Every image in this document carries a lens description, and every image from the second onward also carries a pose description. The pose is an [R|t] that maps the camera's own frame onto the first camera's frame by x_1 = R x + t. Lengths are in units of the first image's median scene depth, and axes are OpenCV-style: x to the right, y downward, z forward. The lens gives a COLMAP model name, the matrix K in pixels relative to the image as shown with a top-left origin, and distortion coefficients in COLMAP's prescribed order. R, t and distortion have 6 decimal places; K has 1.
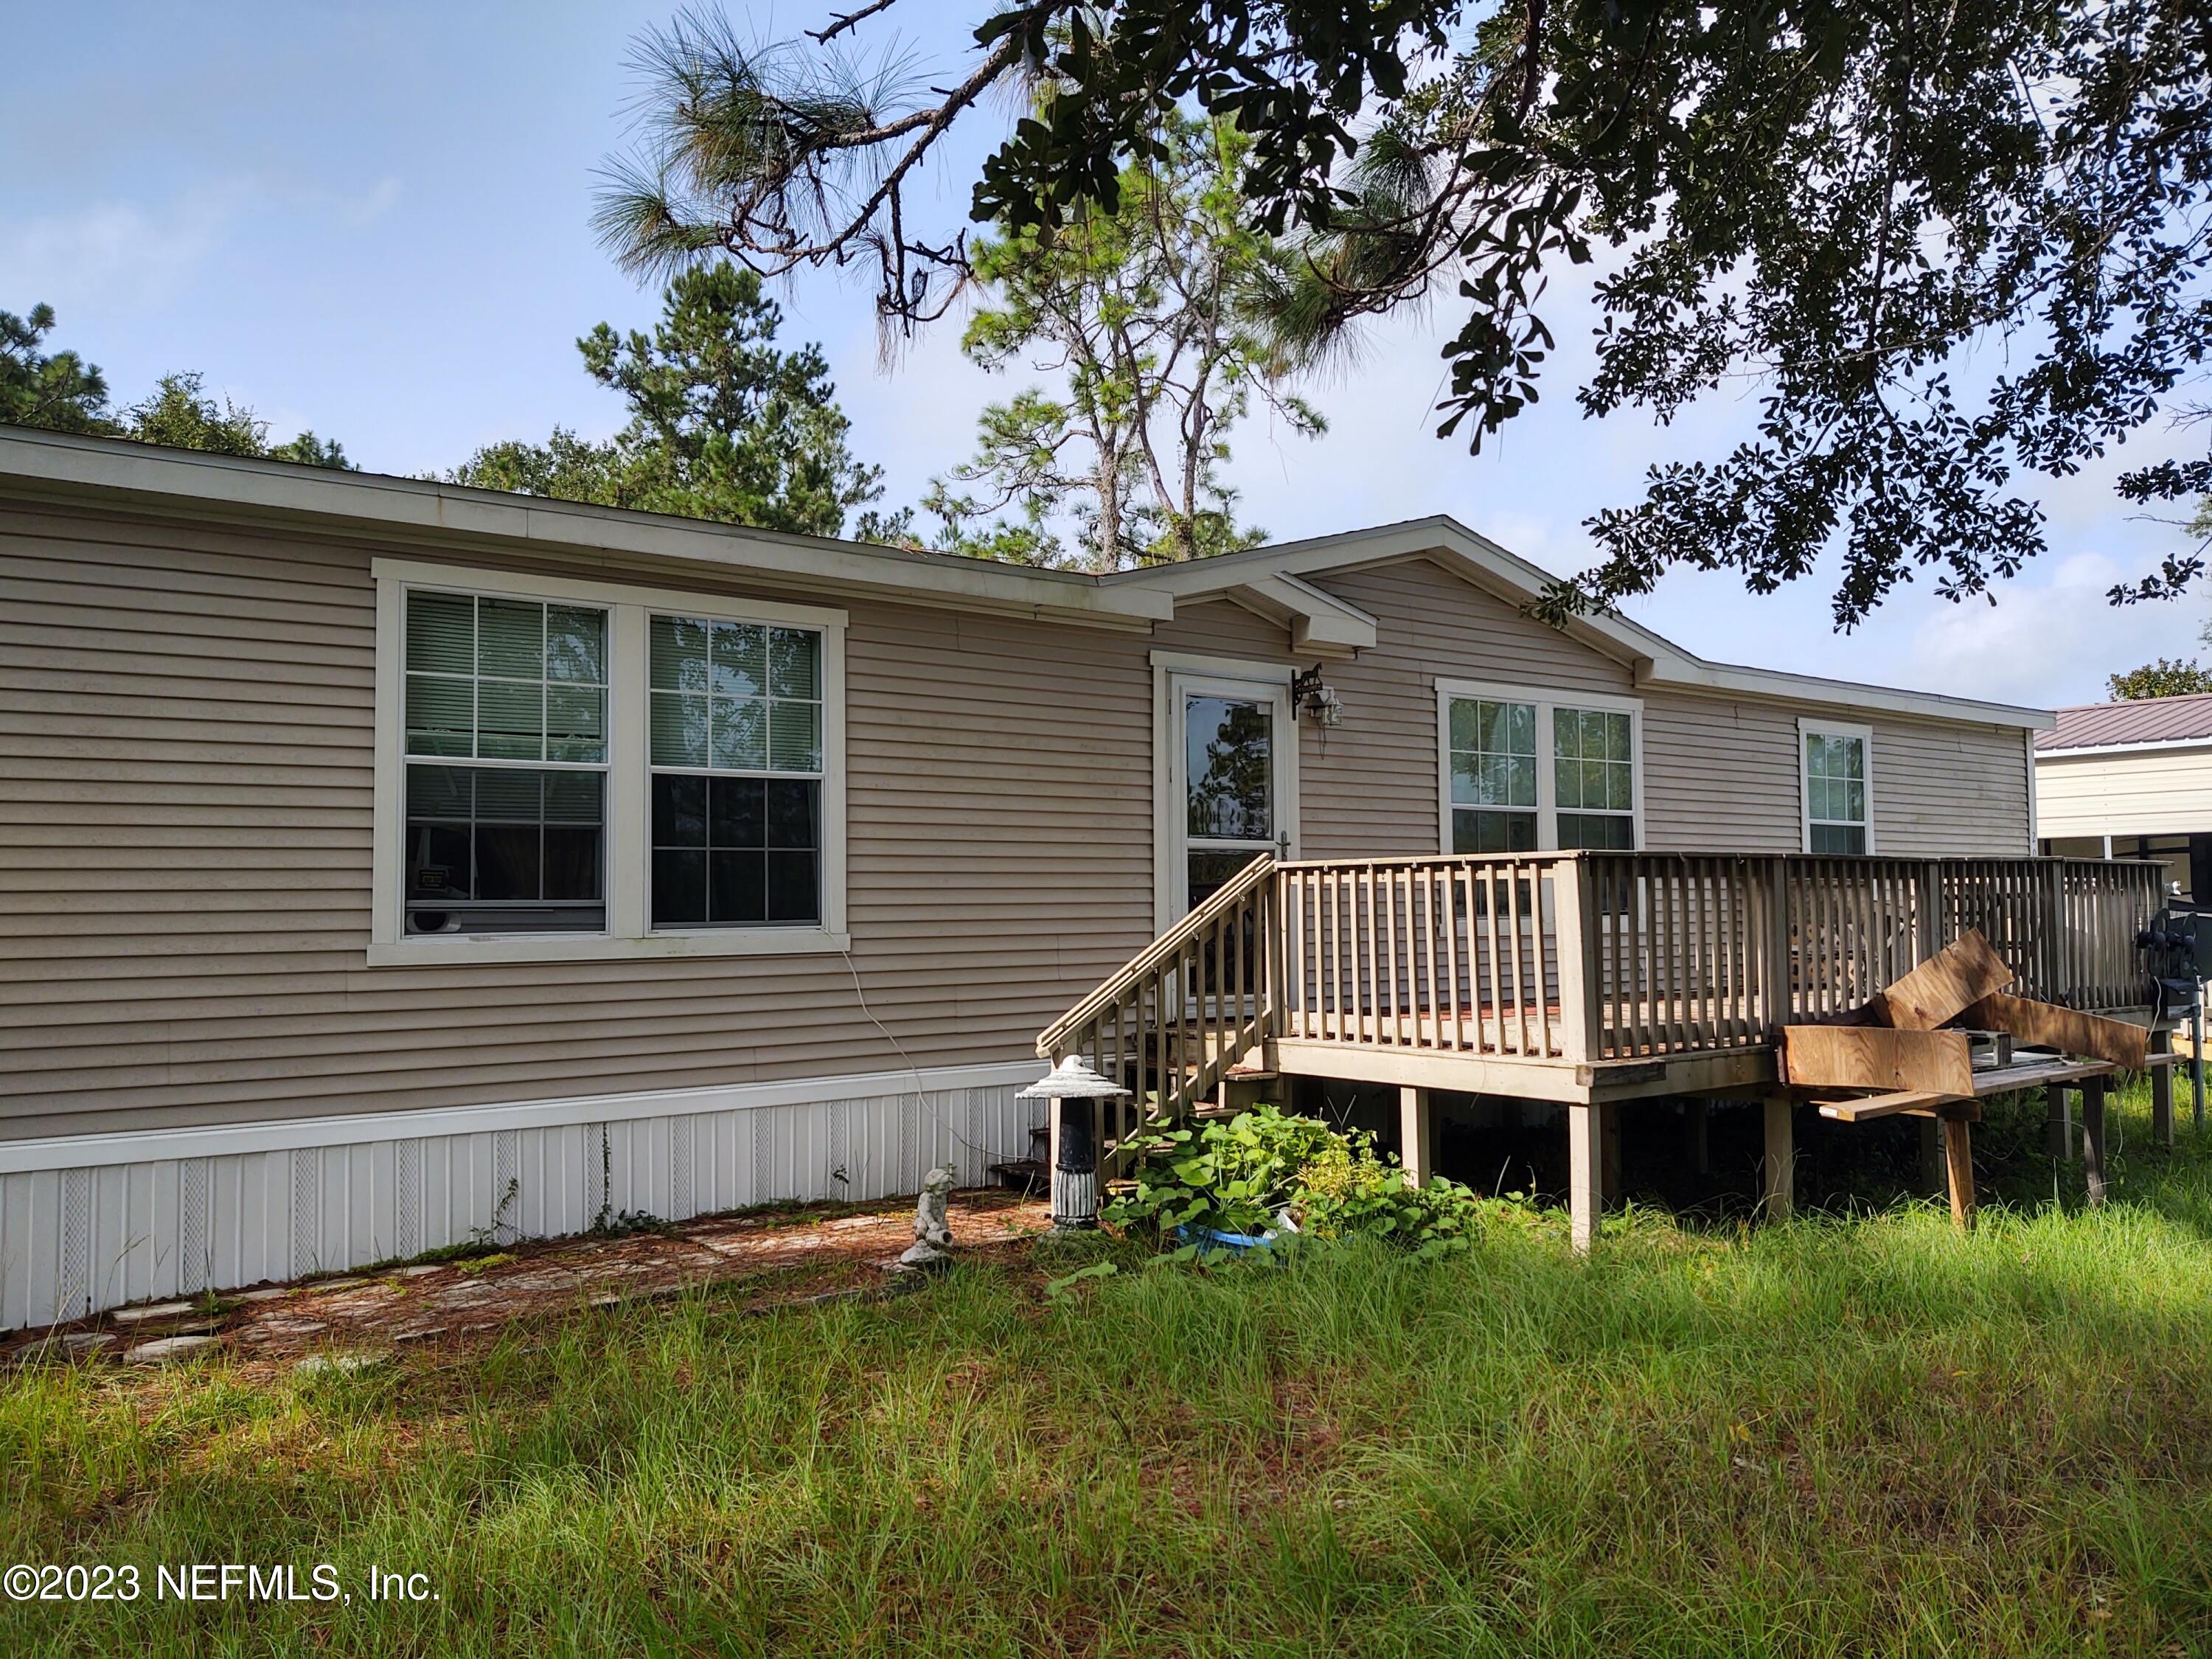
lens RADIAL K [[1695.4, 0, 1121.7], [0, 1695.4, 842.1], [0, 0, 1]] dist [0.064276, -0.107076]
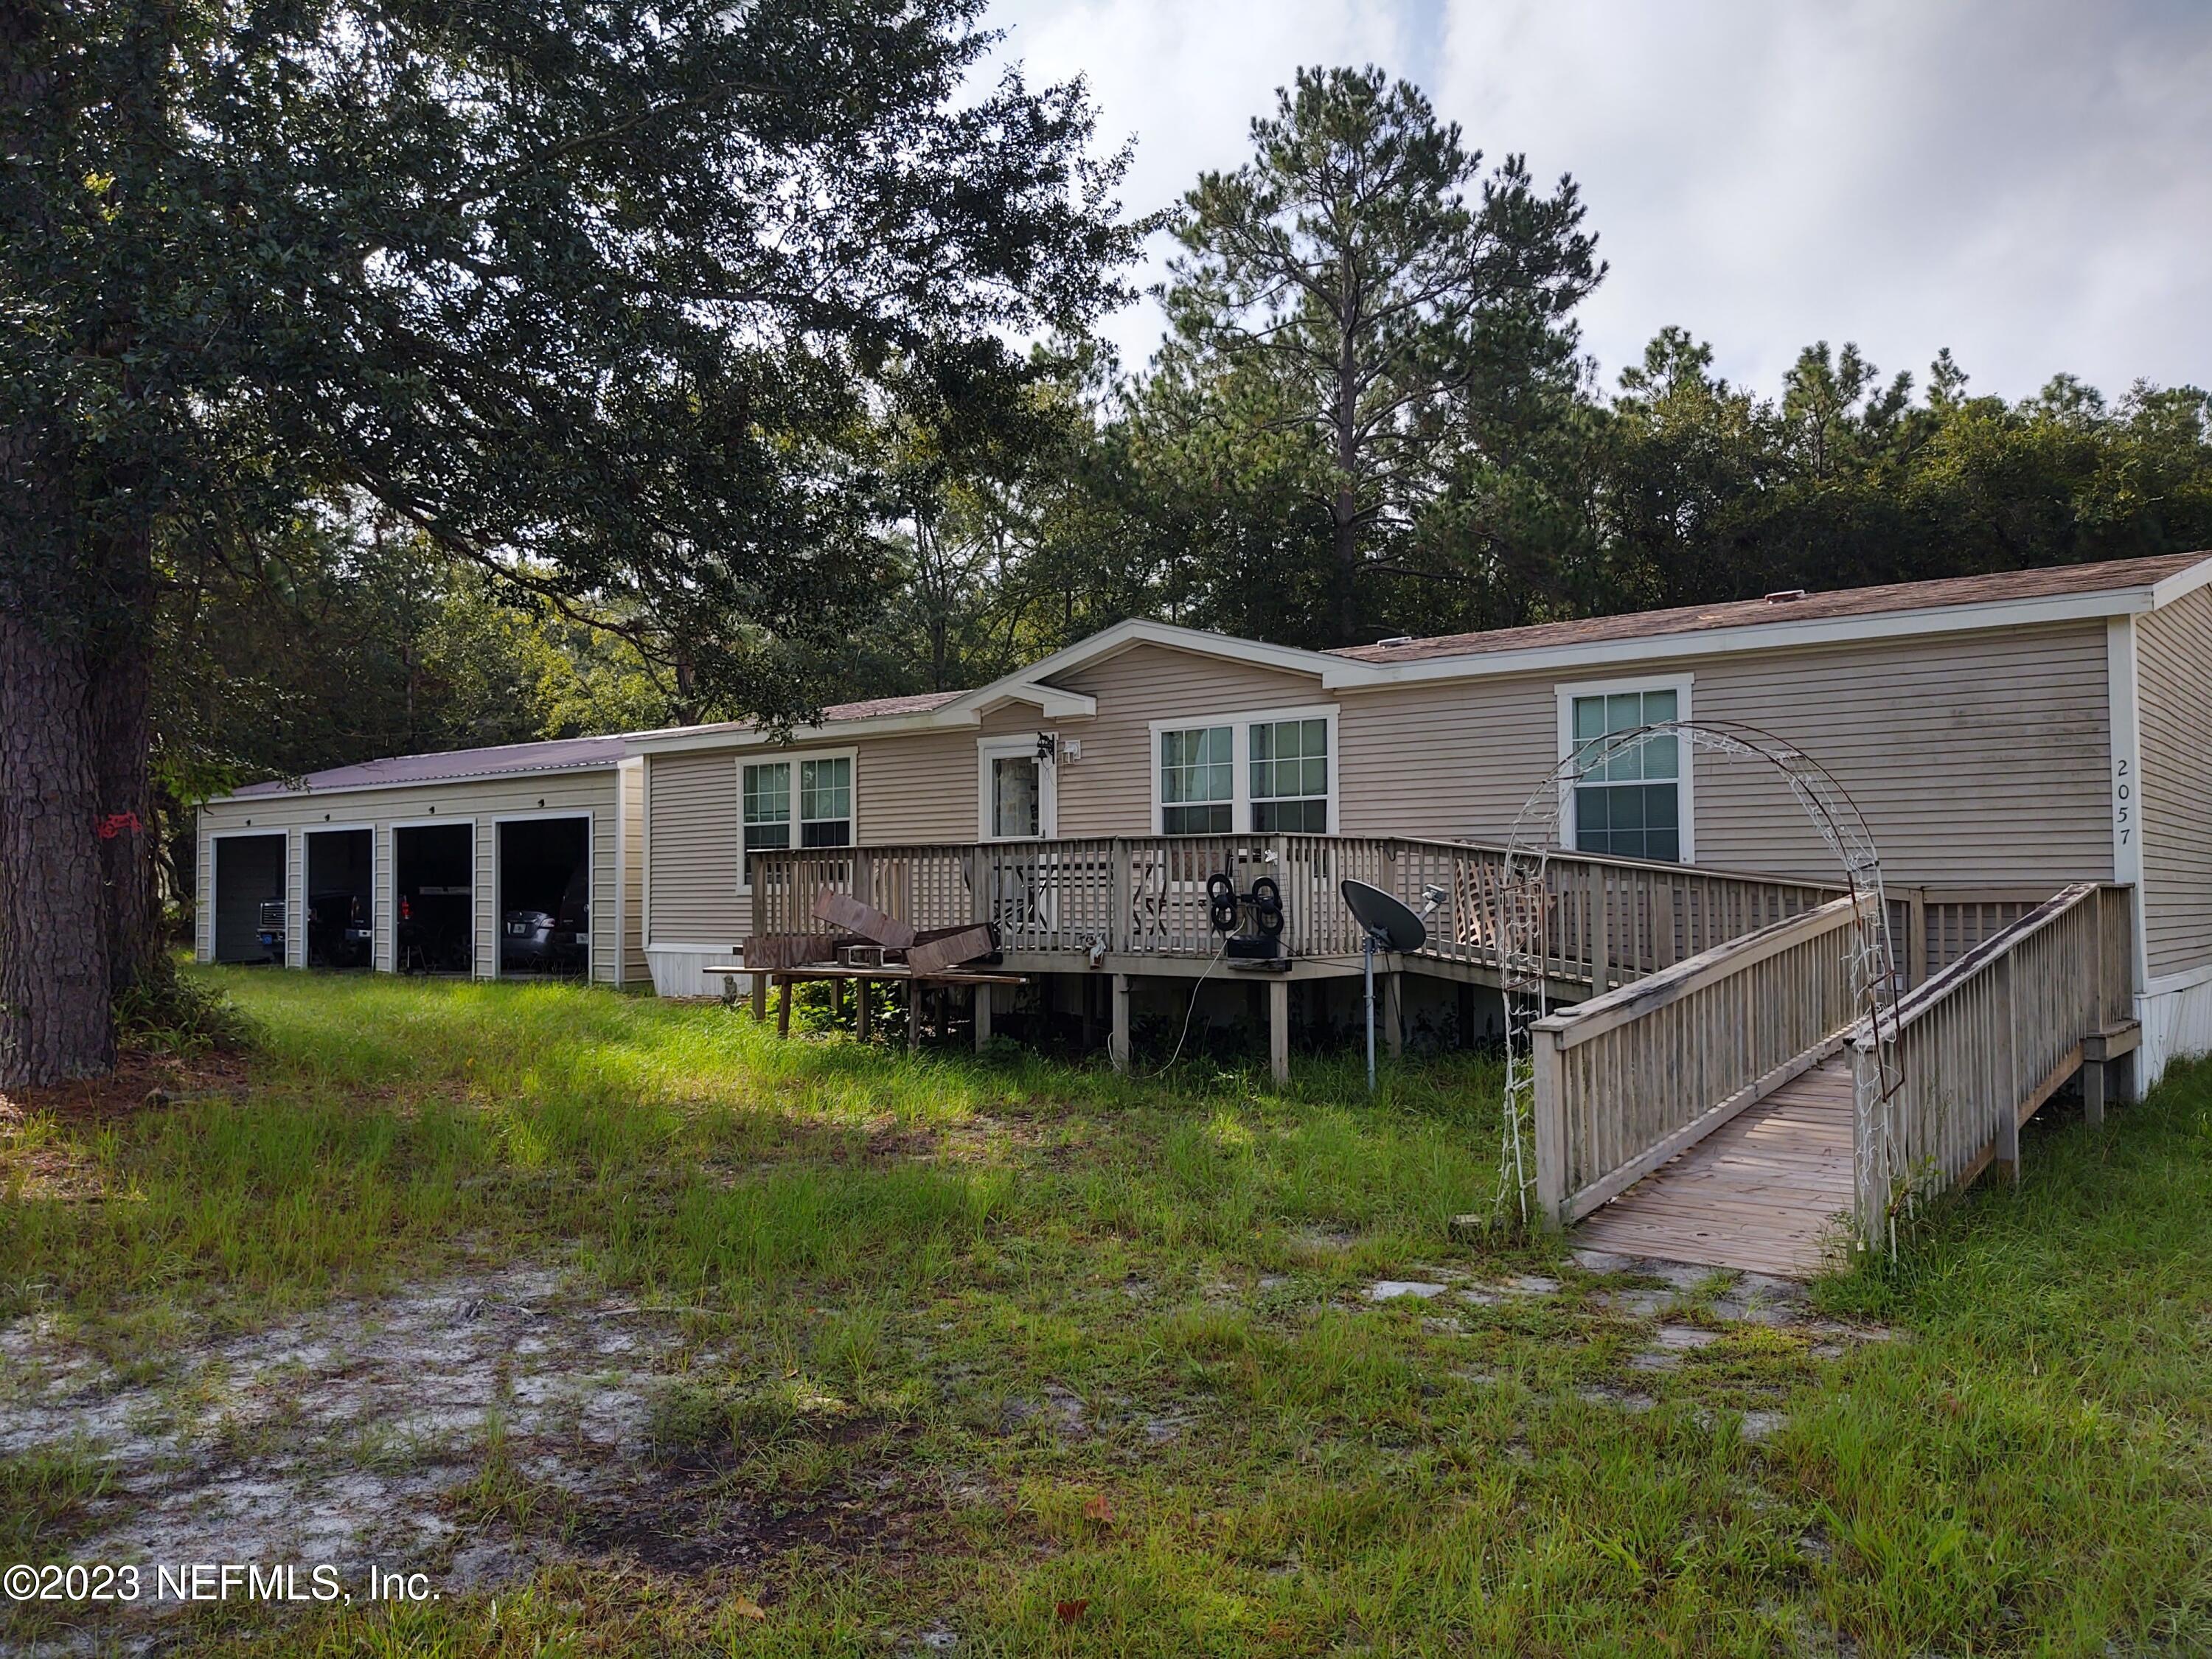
lens RADIAL K [[1695.4, 0, 1121.7], [0, 1695.4, 842.1], [0, 0, 1]] dist [0.064276, -0.107076]
pose [[0.232236, -0.025710, -0.972320, 1.574429], [0.036722, 0.999170, -0.017650, 0.034039], [0.971966, -0.031606, 0.232987, 0.608144]]
